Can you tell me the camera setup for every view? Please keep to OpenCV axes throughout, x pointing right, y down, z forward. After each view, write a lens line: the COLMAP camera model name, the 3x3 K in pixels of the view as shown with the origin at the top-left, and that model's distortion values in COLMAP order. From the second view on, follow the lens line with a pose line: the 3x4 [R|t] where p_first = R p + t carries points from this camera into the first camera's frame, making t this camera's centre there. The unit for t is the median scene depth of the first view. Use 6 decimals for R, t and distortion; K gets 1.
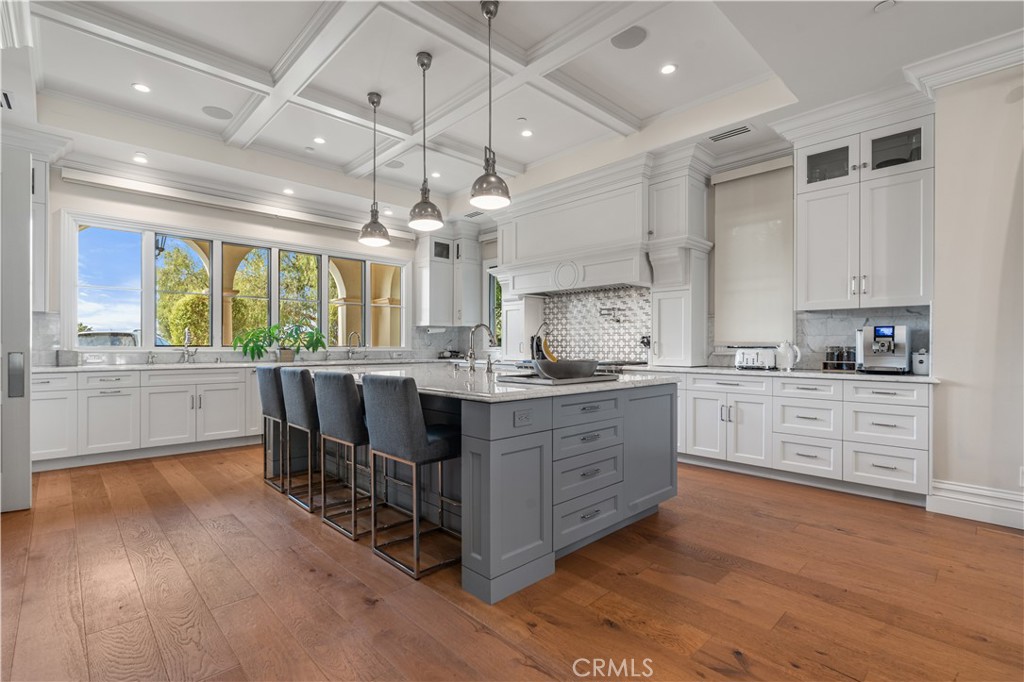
lens RADIAL K [[467.9, 0, 521.7], [0, 467.9, 347.7], [0, 0, 1]] dist [-0.012608, 0.002354]
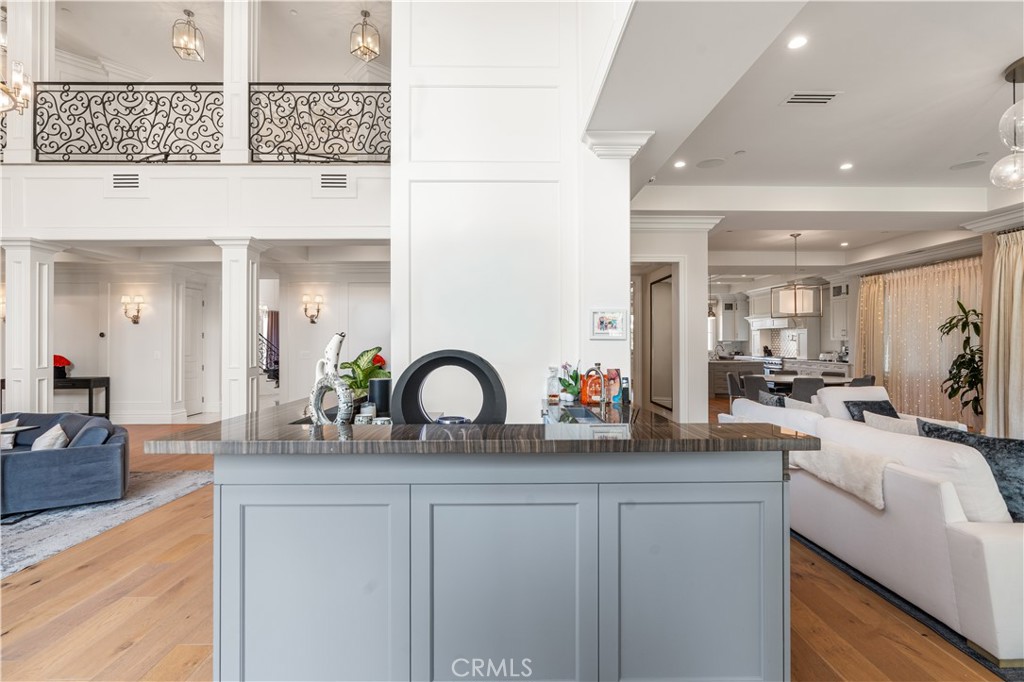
lens RADIAL K [[467.9, 0, 513.0], [0, 467.9, 340.1], [0, 0, 1]] dist [-0.012608, 0.002354]
pose [[0.722297, -0.009881, -0.691512, 0.869032], [0.007649, 0.999951, -0.006299, -0.059613], [0.691540, -0.000739, 0.722338, -1.835695]]
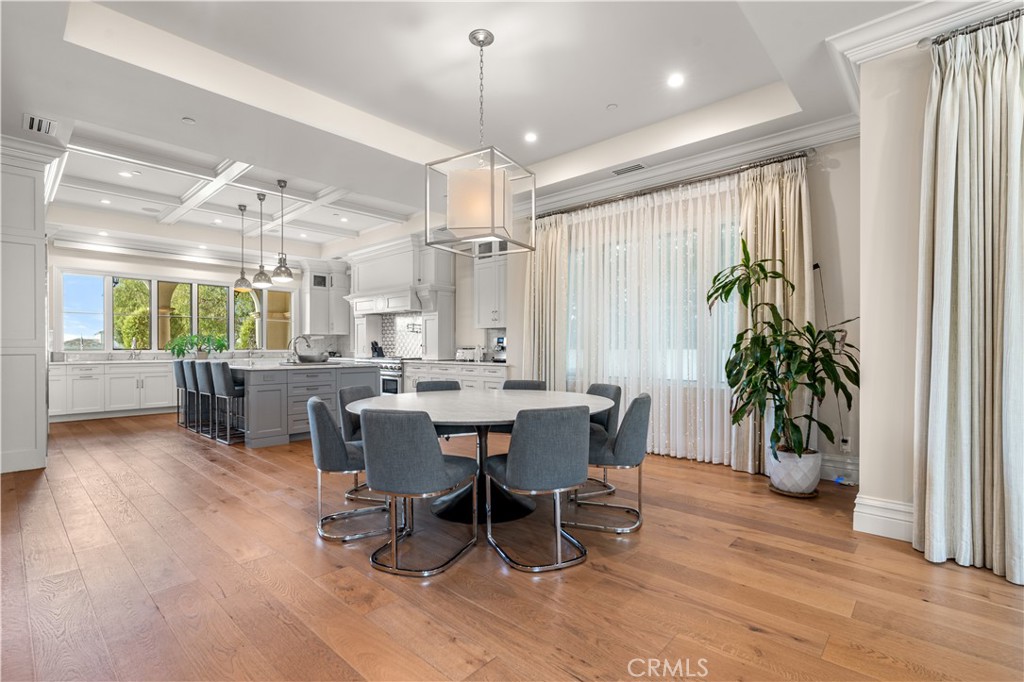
lens RADIAL K [[467.9, 0, 512.7], [0, 467.9, 351.3], [0, 0, 1]] dist [-0.012608, 0.002354]
pose [[0.998656, -0.003615, 0.051703, 0.479211], [0.003339, 0.999980, 0.005428, -0.000229], [-0.051721, -0.005248, 0.998648, -0.636182]]
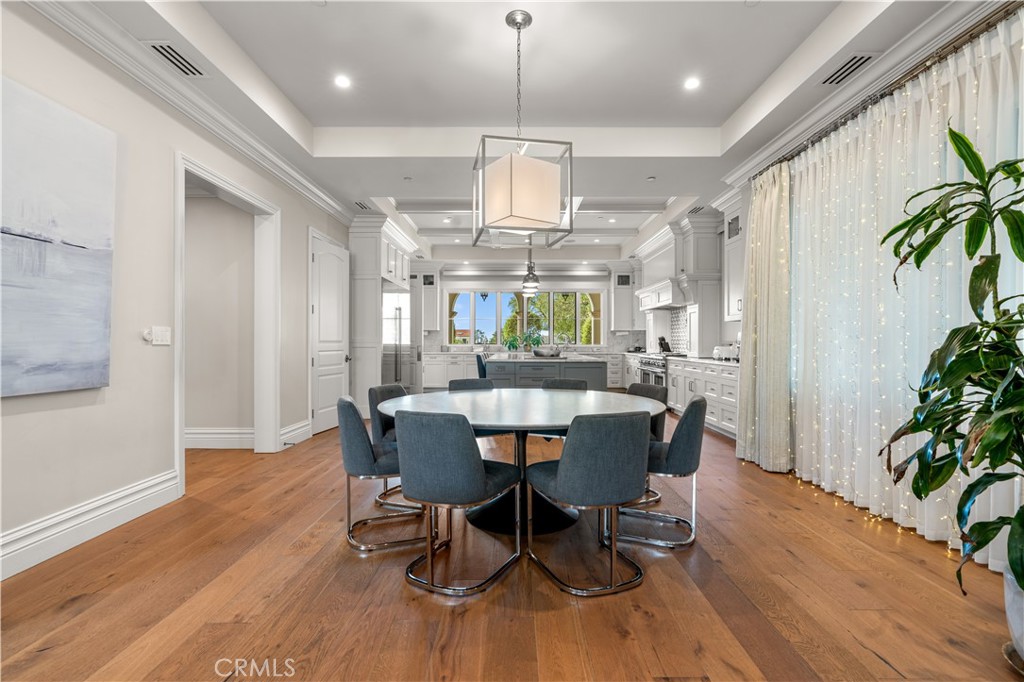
lens RADIAL K [[467.9, 0, 520.3], [0, 467.9, 340.5], [0, 0, 1]] dist [-0.012608, 0.002354]
pose [[0.720133, -0.003234, -0.693829, 0.880299], [-0.002373, 0.999972, -0.007123, -0.003688], [0.693832, 0.006775, 0.720105, -0.432528]]
